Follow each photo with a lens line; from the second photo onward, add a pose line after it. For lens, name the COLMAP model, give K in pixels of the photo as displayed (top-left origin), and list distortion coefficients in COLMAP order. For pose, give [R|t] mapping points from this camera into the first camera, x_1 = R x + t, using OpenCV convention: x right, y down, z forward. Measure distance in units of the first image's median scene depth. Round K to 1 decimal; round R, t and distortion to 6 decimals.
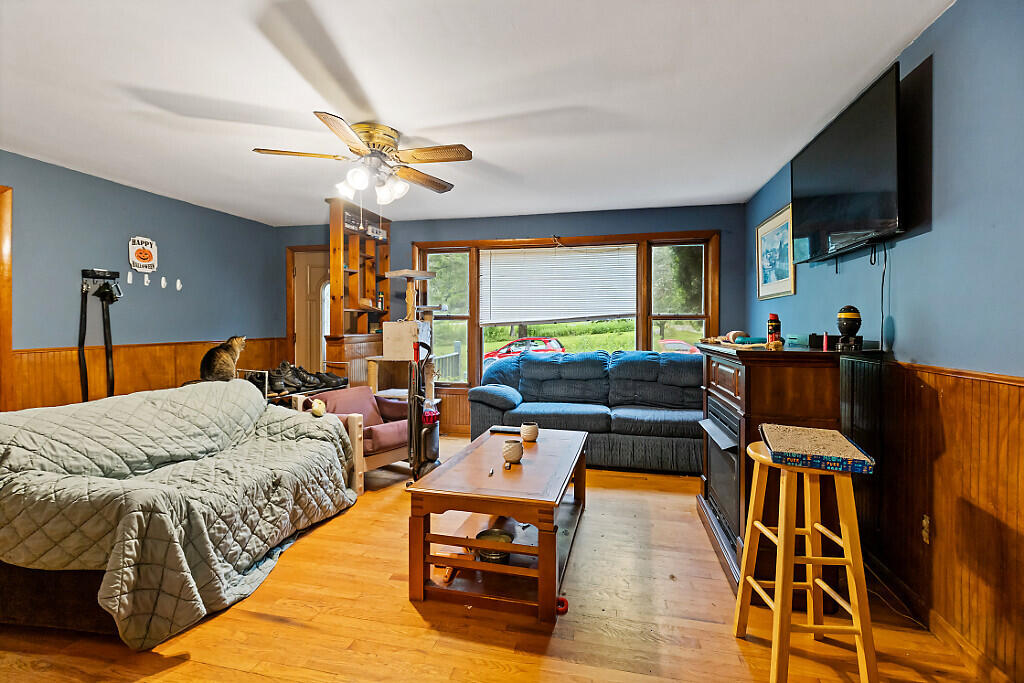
lens RADIAL K [[463.7, 0, 509.4], [0, 463.7, 337.0], [0, 0, 1]] dist [0.006072, -0.001616]
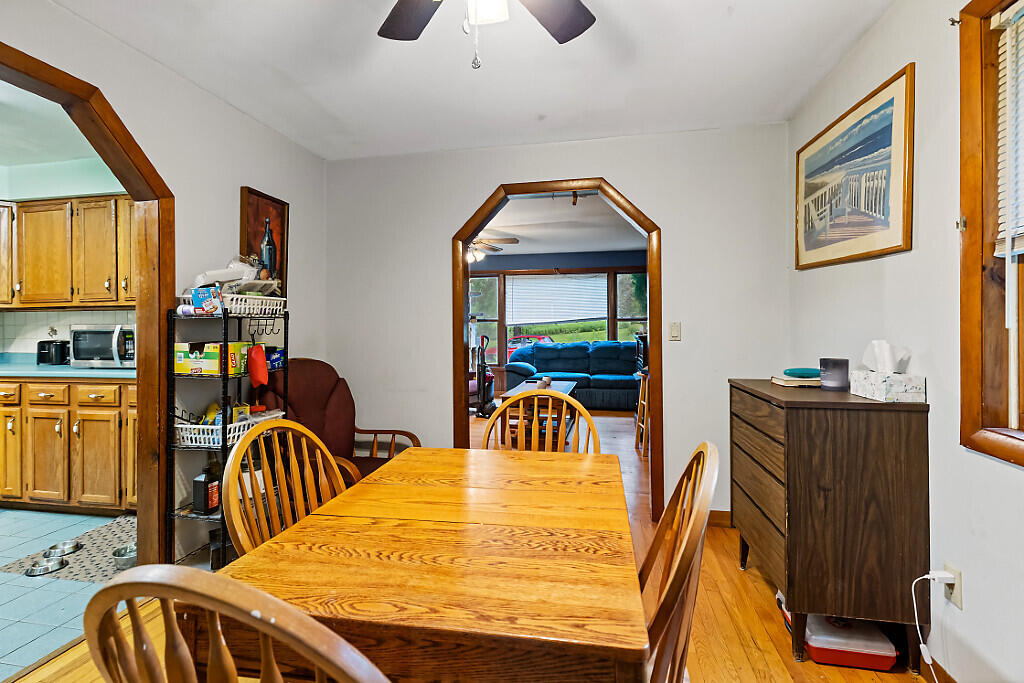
lens RADIAL K [[463.7, 0, 514.8], [0, 463.7, 336.2], [0, 0, 1]] dist [0.006072, -0.001616]
pose [[0.999332, -0.005786, 0.036096, -0.099824], [0.005774, 0.999983, 0.000446, 0.010388], [-0.036098, -0.000237, 0.999348, -0.580960]]
